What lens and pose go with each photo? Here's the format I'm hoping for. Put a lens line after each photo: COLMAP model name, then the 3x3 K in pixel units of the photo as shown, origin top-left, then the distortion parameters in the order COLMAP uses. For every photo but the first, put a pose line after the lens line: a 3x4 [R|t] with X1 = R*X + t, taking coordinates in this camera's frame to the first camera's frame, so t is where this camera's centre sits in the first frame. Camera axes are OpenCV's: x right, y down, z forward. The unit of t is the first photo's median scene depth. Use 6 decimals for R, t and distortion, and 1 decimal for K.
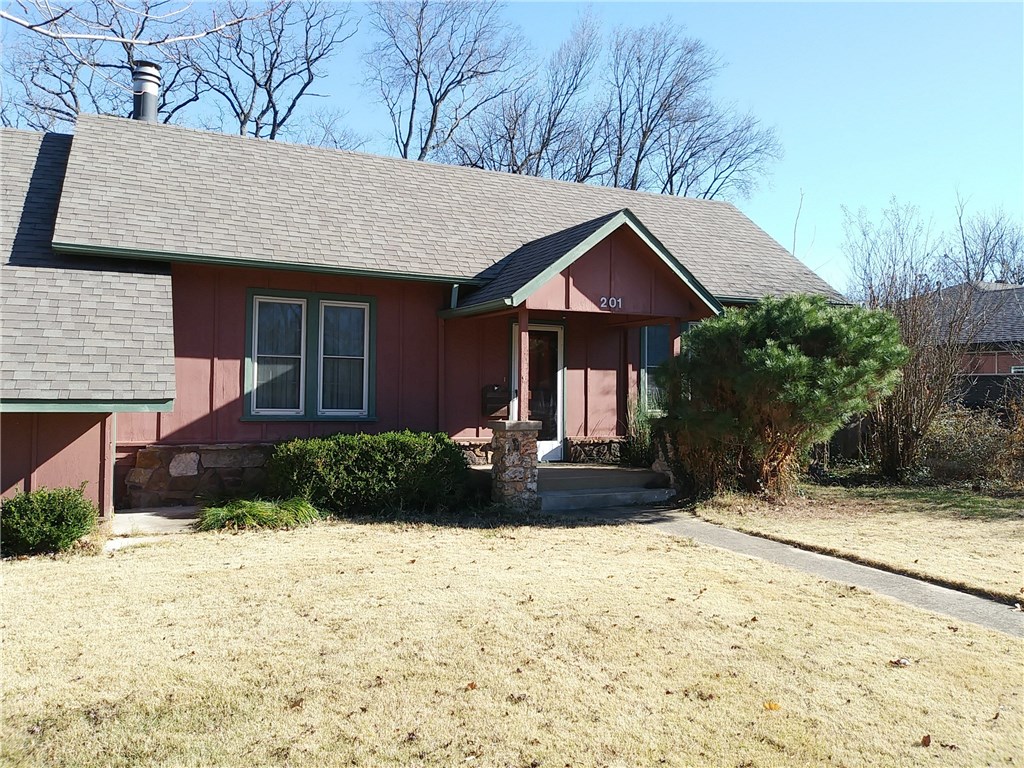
lens RADIAL K [[799.1, 0, 511.9], [0, 799.1, 379.1], [0, 0, 1]] dist [0.006270, -0.009627]
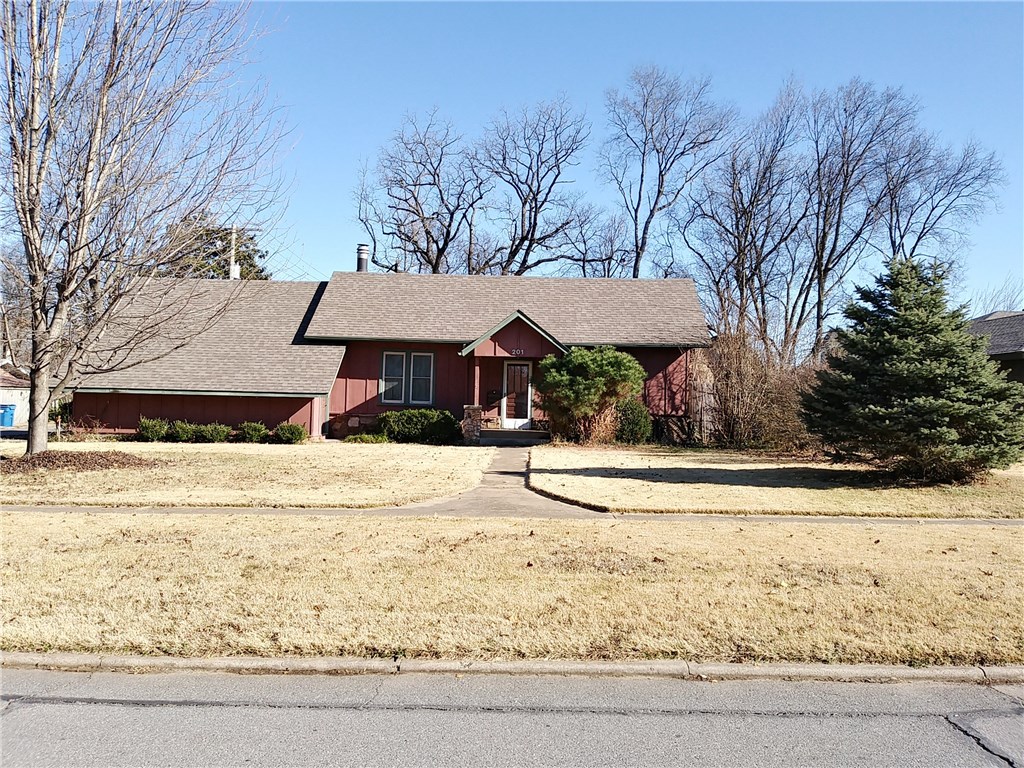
lens RADIAL K [[799.1, 0, 513.5], [0, 799.1, 385.6], [0, 0, 1]] dist [0.006270, -0.009627]
pose [[0.899105, -0.002139, -0.437727, 1.086988], [-0.005477, 0.999855, -0.016136, 0.031514], [0.437698, 0.016906, 0.898963, -0.974849]]
